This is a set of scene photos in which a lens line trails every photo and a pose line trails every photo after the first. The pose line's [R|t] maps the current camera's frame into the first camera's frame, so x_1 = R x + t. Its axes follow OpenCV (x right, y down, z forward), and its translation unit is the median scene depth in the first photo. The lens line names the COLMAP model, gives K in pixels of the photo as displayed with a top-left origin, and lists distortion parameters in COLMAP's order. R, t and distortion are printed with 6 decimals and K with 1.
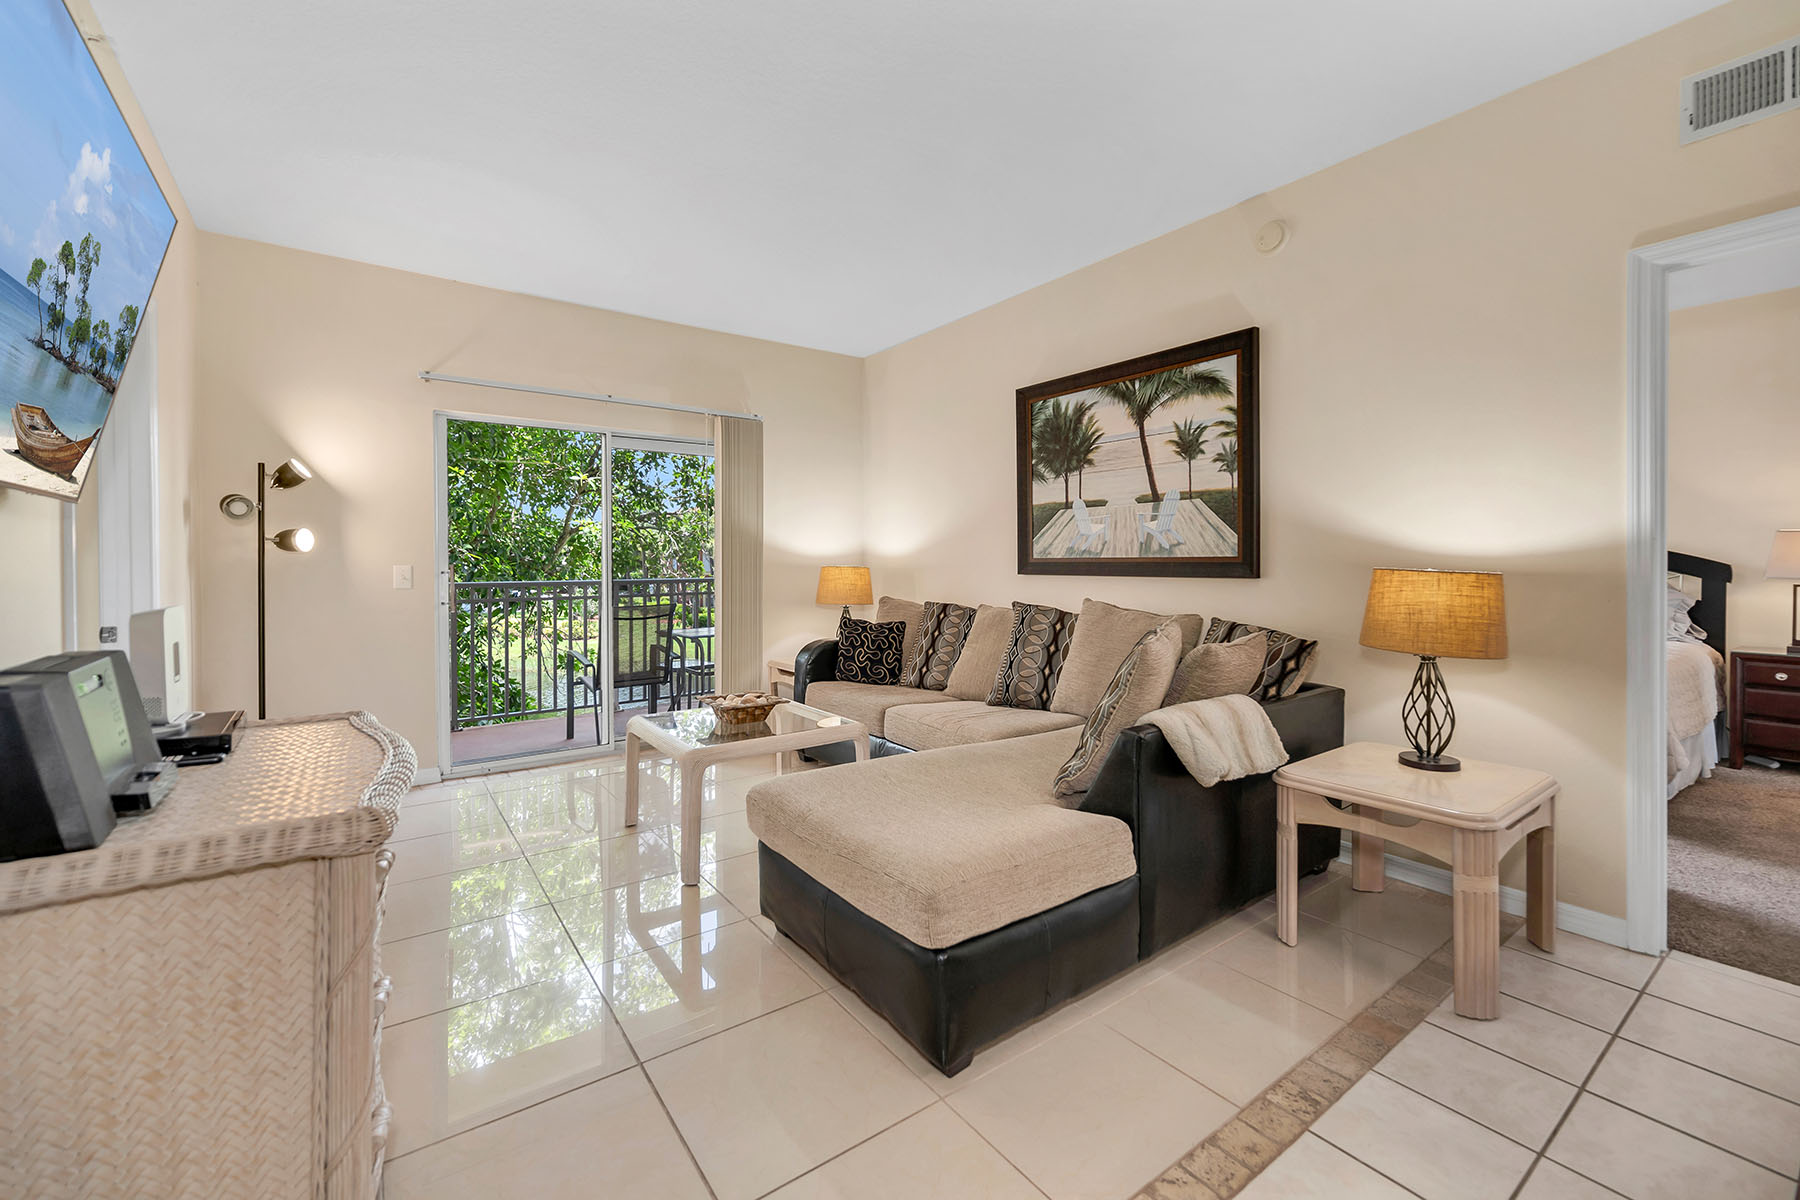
lens RADIAL K [[736.4, 0, 883.4], [0, 736.4, 574.7], [0, 0, 1]] dist [0.005130, -0.001142]
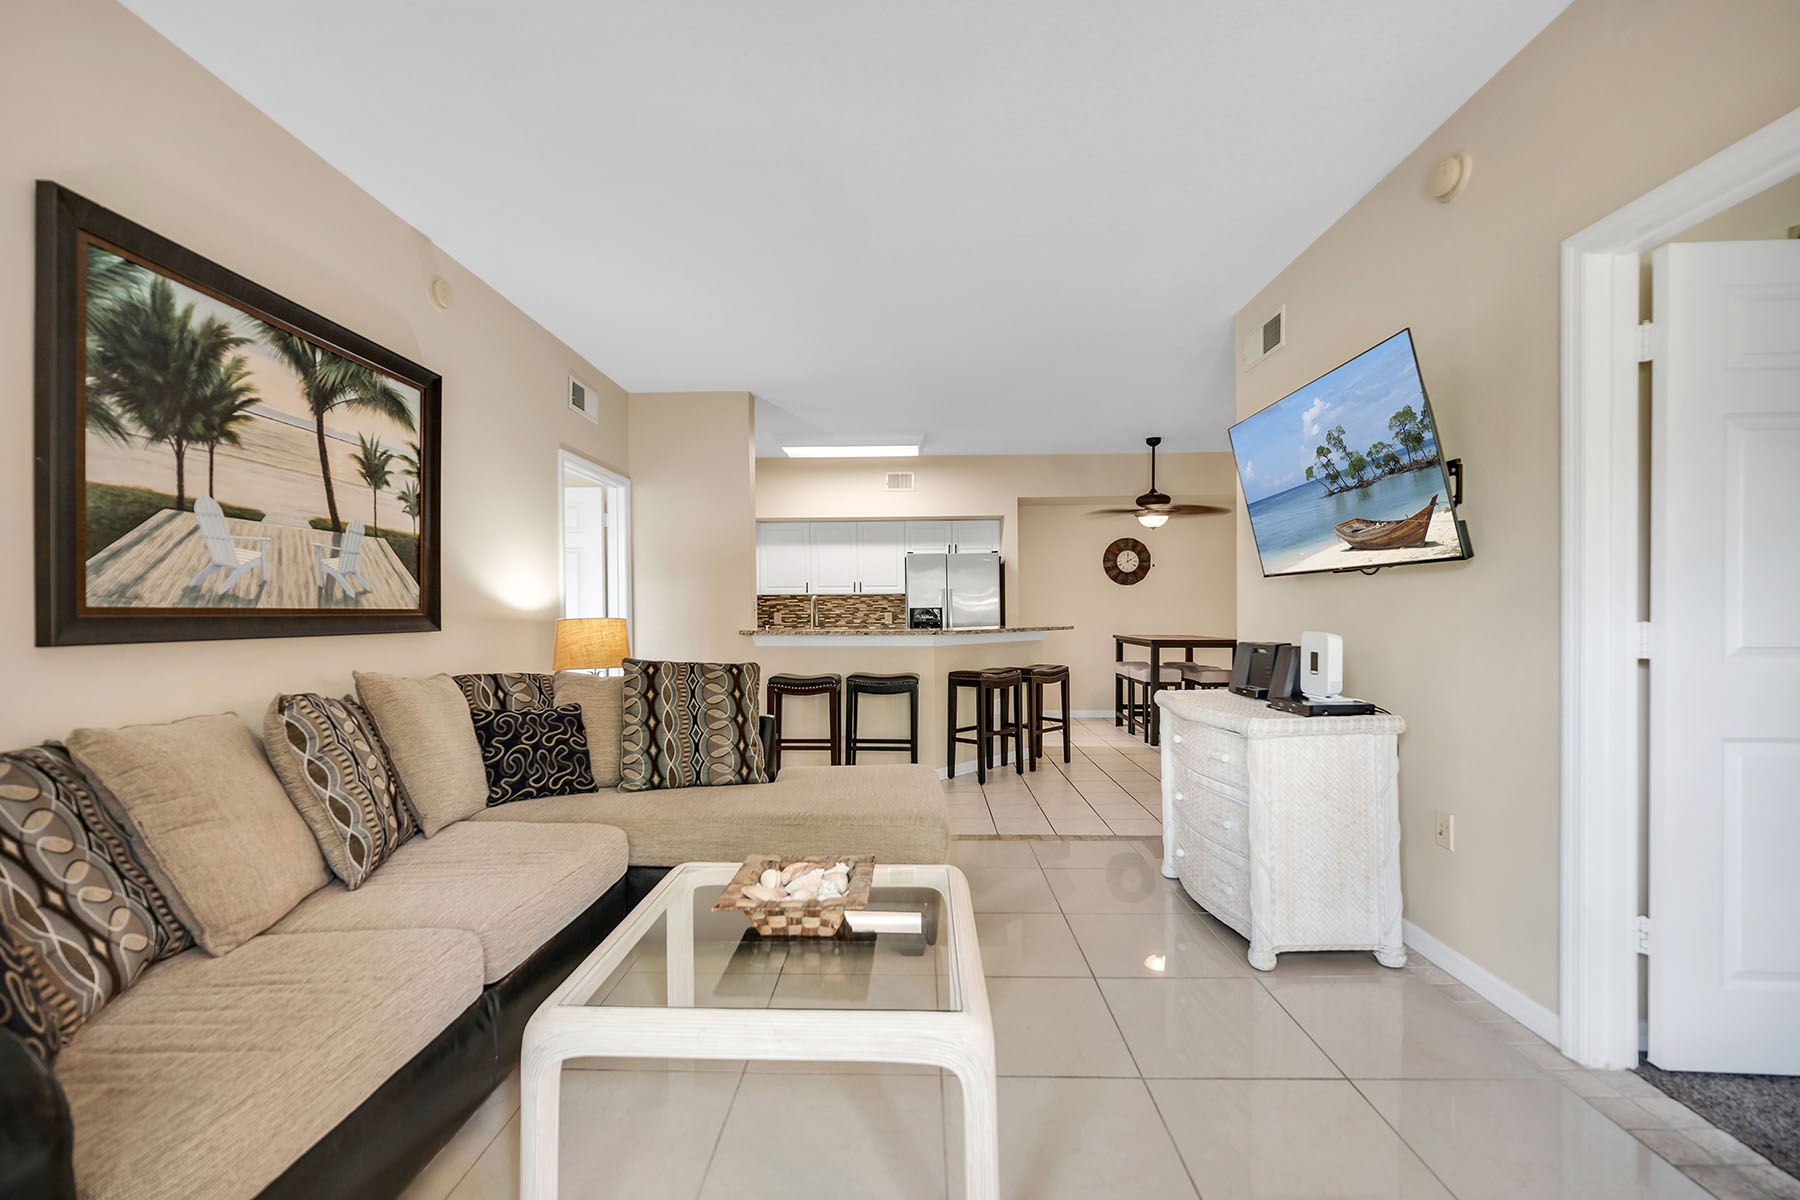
lens RADIAL K [[736.4, 0, 907.0], [0, 736.4, 615.3], [0, 0, 1]] dist [0.005130, -0.001142]
pose [[-0.803960, 0.007416, 0.594638, -0.480891], [0.020579, 0.999670, 0.015355, -0.016045], [-0.594328, 0.024582, -0.803847, 1.186785]]
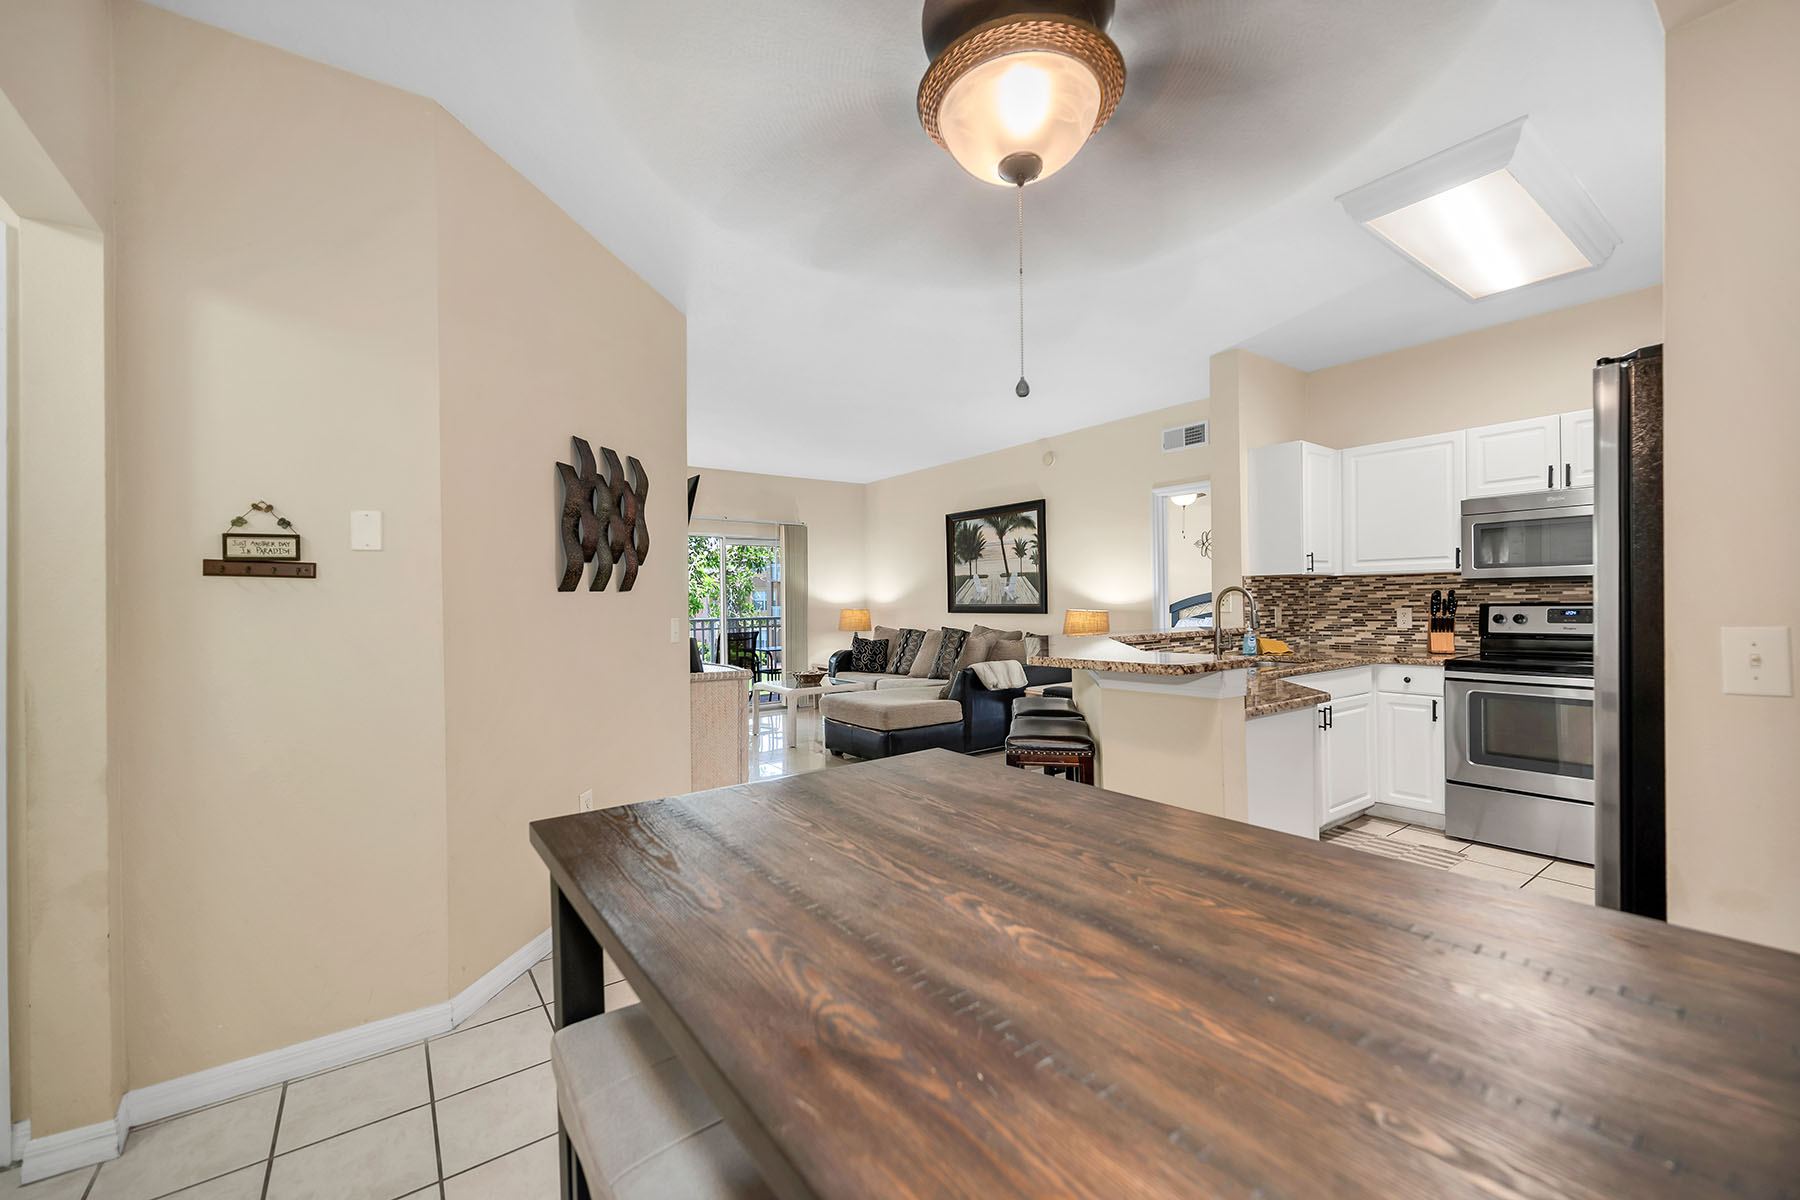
lens RADIAL K [[736.4, 0, 891.0], [0, 736.4, 607.0], [0, 0, 1]] dist [0.005130, -0.001142]
pose [[0.999938, -0.010750, 0.002854, 0.036981], [0.010771, 0.999912, -0.007711, -0.003145], [-0.002771, 0.007741, 0.999966, -0.981935]]
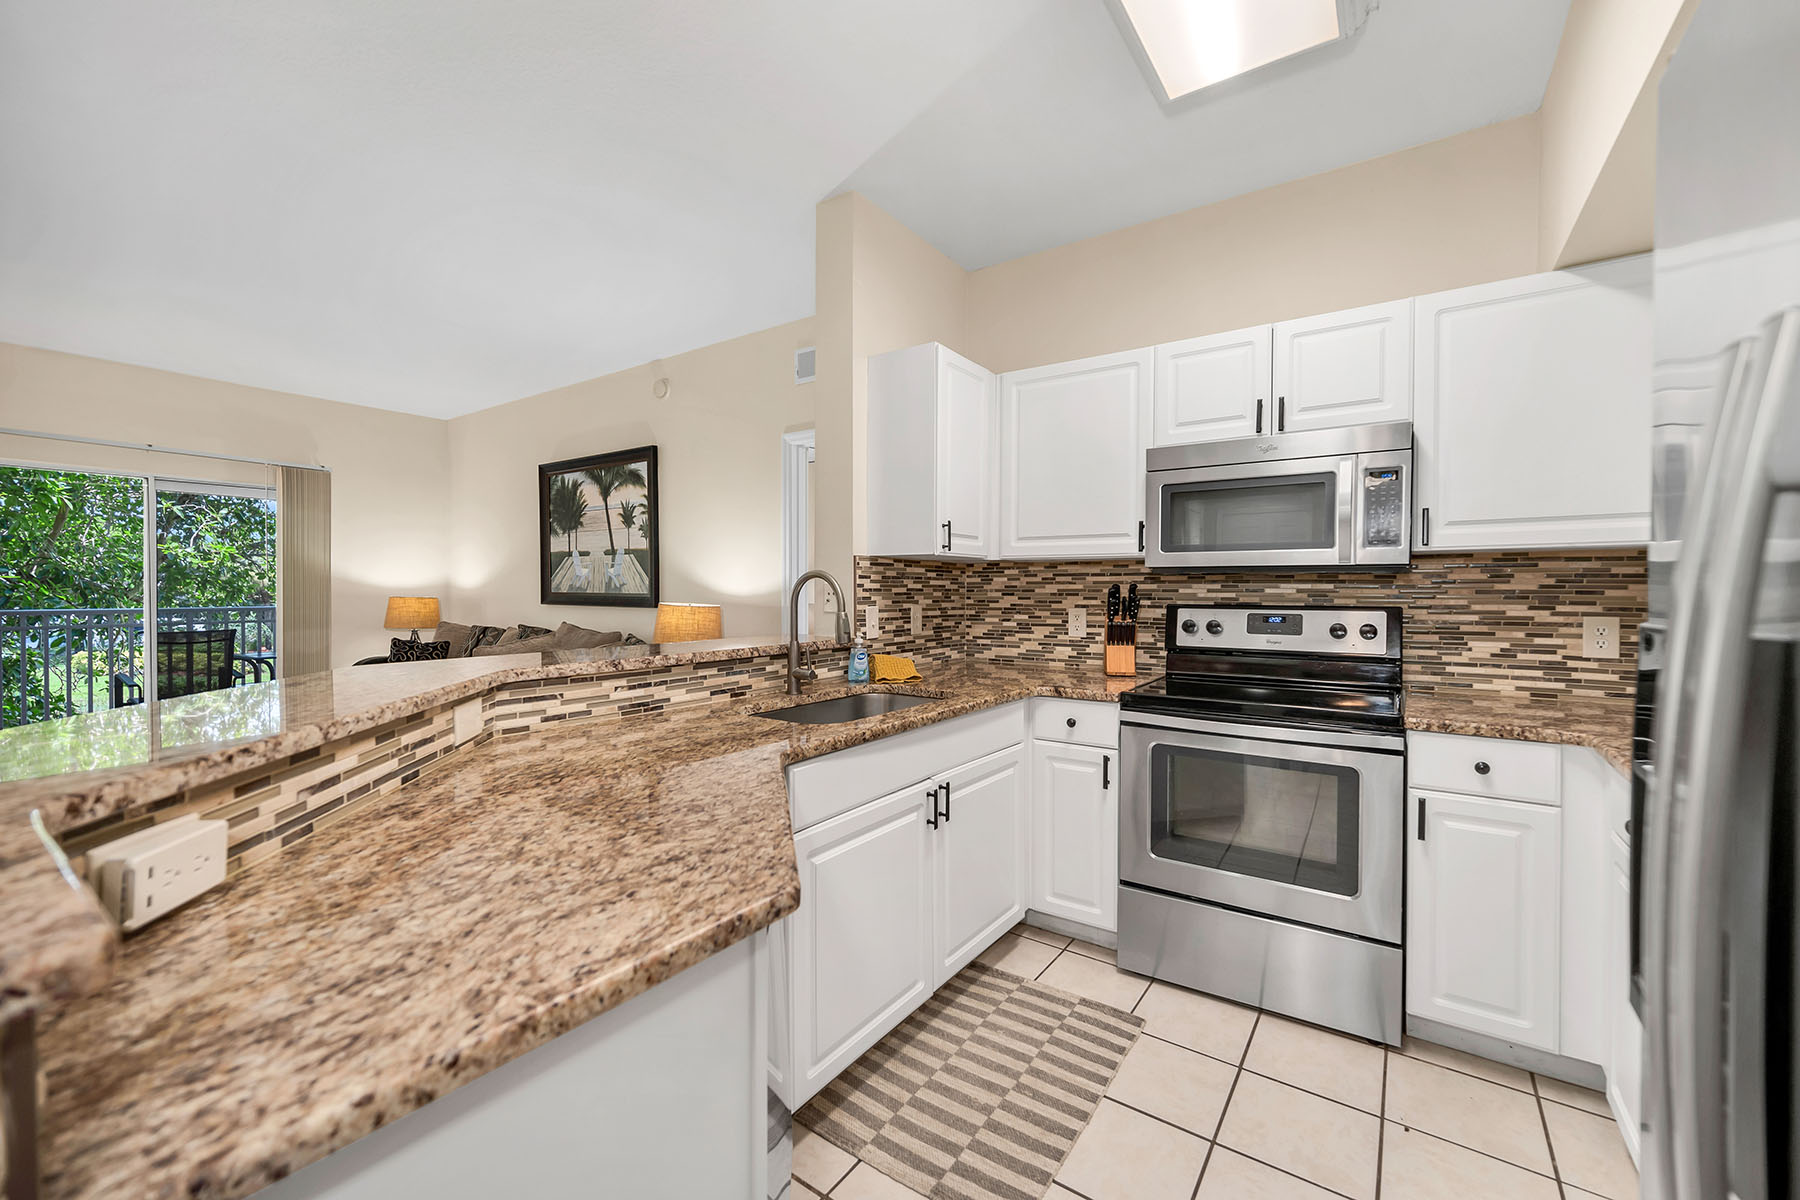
lens RADIAL K [[736.4, 0, 892.0], [0, 736.4, 601.7], [0, 0, 1]] dist [0.005130, -0.001142]
pose [[0.947804, 0.002094, 0.318847, 0.404871], [-0.002838, 0.999994, 0.001869, -0.010576], [-0.318841, -0.002676, 0.947804, -0.515851]]
